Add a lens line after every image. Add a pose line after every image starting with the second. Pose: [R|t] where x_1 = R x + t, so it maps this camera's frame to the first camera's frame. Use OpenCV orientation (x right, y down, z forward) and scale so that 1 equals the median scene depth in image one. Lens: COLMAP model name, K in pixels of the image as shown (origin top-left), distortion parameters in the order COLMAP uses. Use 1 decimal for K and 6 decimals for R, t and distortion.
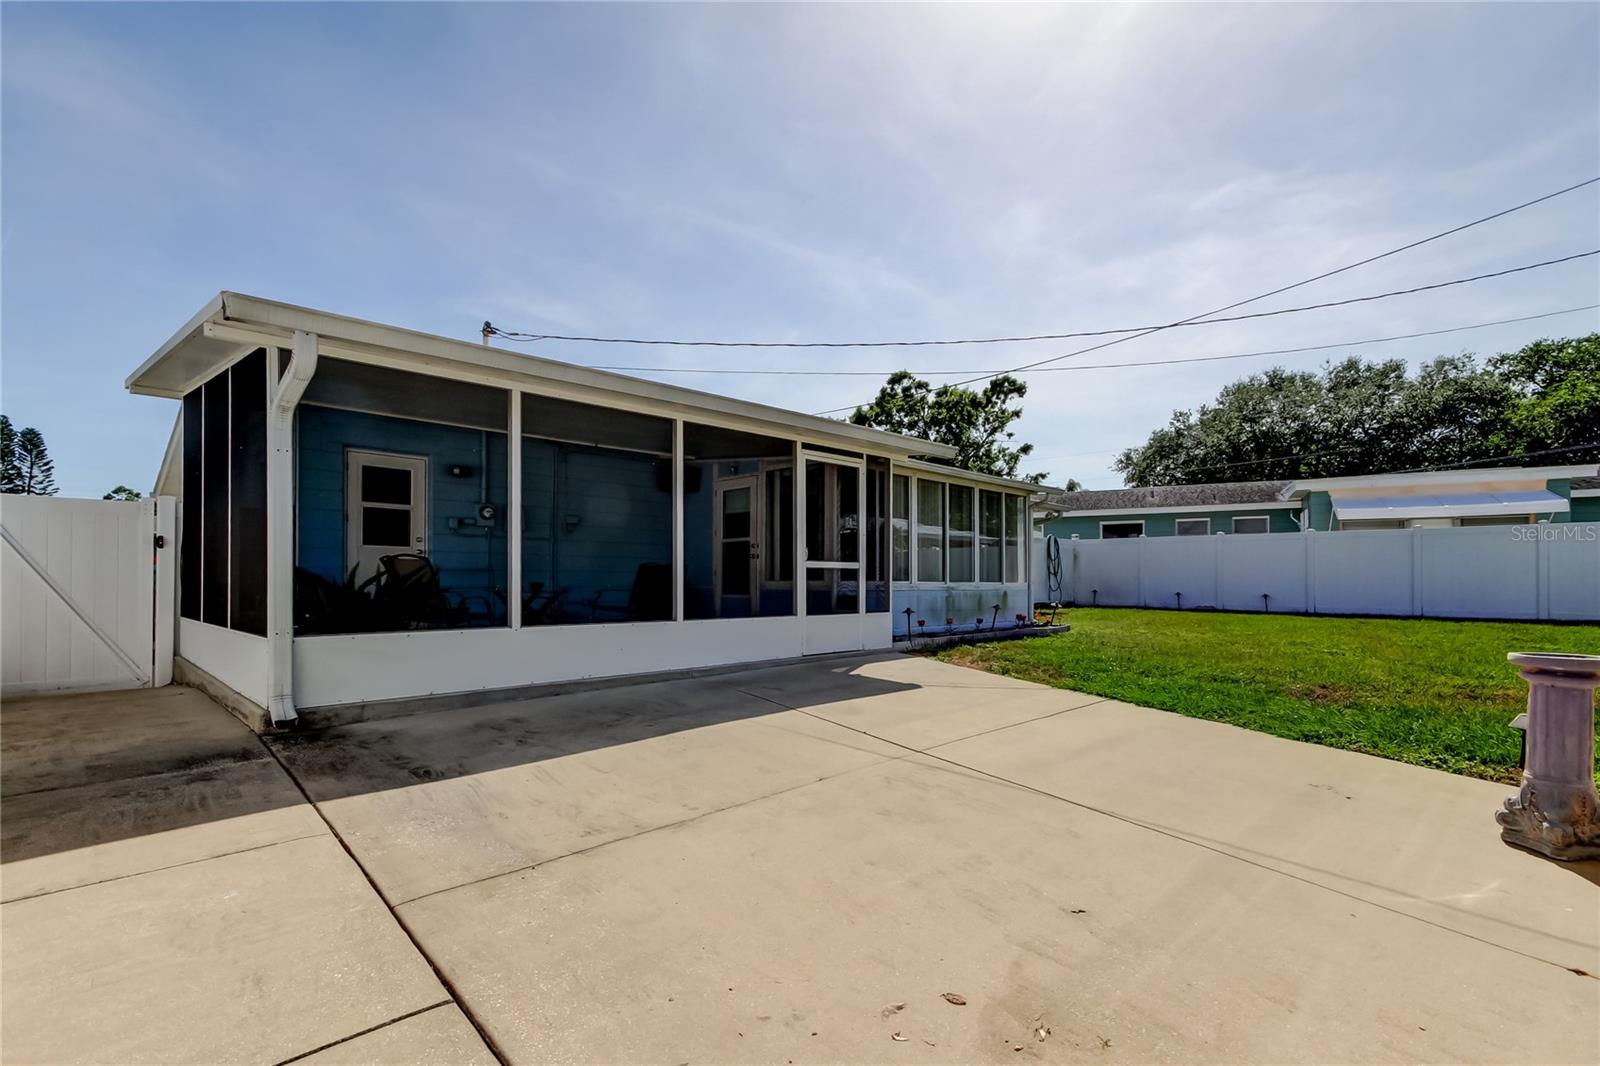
lens RADIAL K [[746.2, 0, 790.0], [0, 746.2, 577.2], [0, 0, 1]] dist [0.012574, 0.004108]
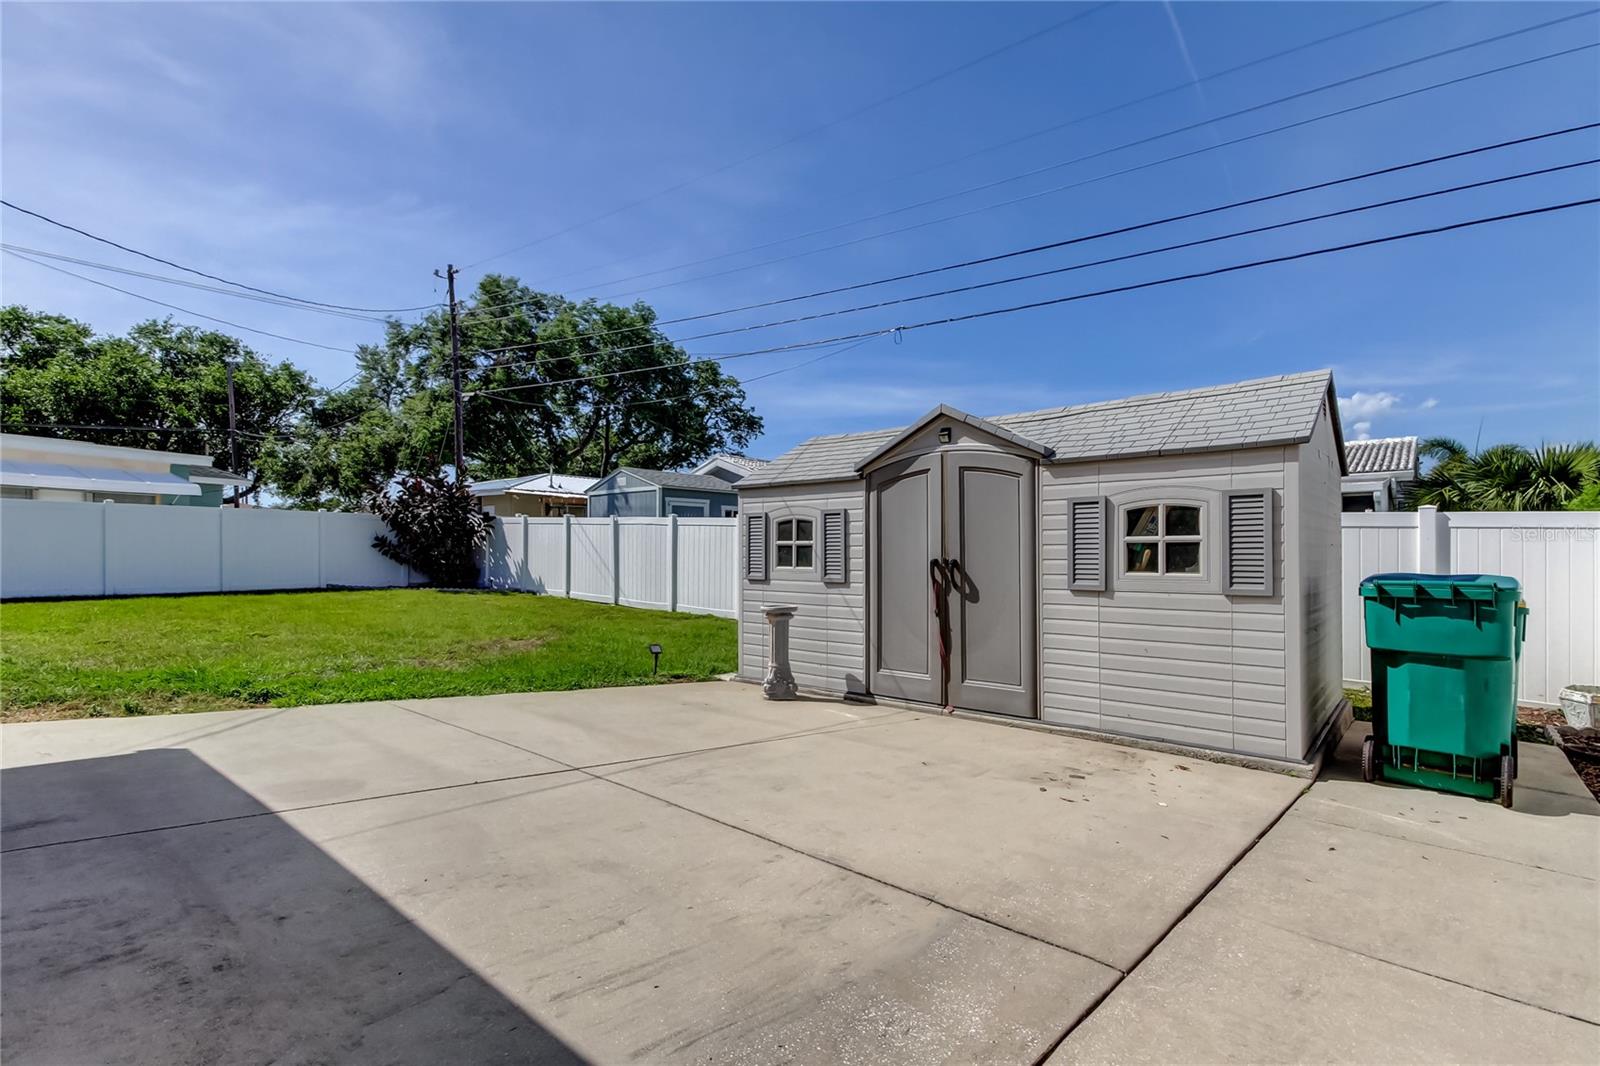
lens RADIAL K [[746.2, 0, 800.0], [0, 746.2, 545.5], [0, 0, 1]] dist [0.012574, 0.004108]
pose [[-0.077602, 0.000229, 0.996984, -0.069291], [0.001124, 0.999999, -0.000142, -0.003721], [-0.996984, 0.001110, -0.077602, 0.072165]]
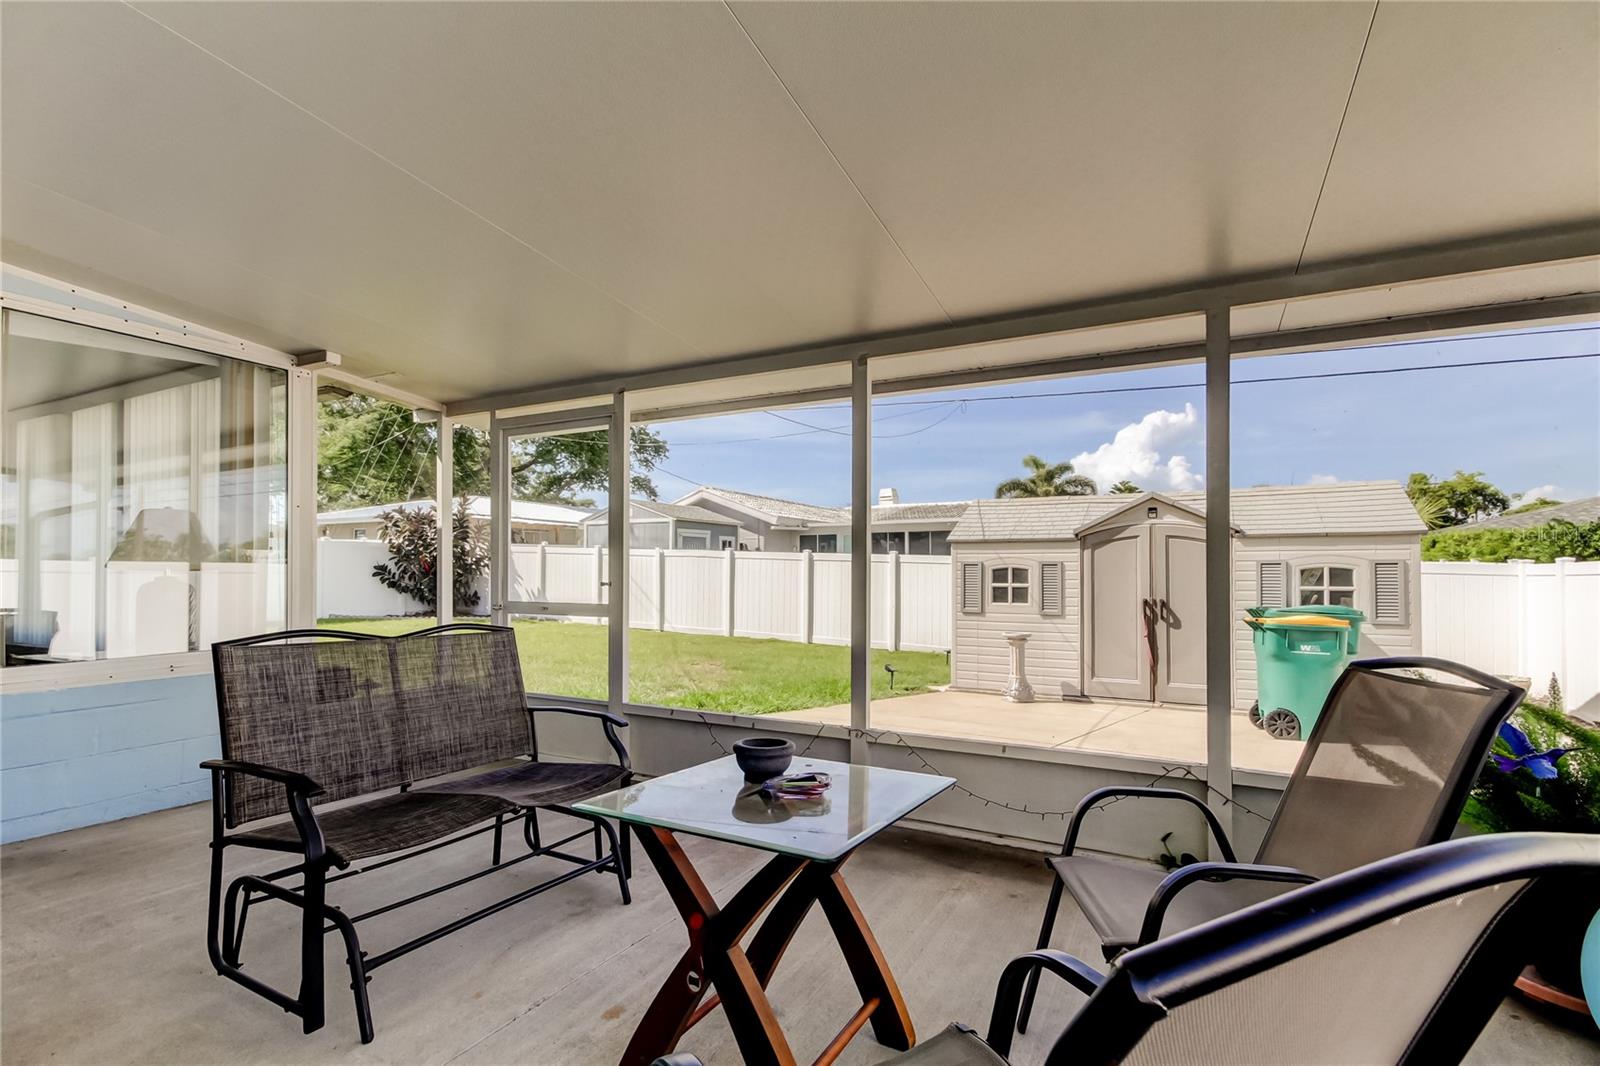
lens RADIAL K [[746.2, 0, 802.7], [0, 746.2, 551.4], [0, 0, 1]] dist [0.012574, 0.004108]
pose [[-0.303099, 0.021345, 0.952720, -0.091030], [-0.007133, 0.999670, -0.024666, -0.007566], [-0.952933, -0.014272, -0.302846, 0.166977]]
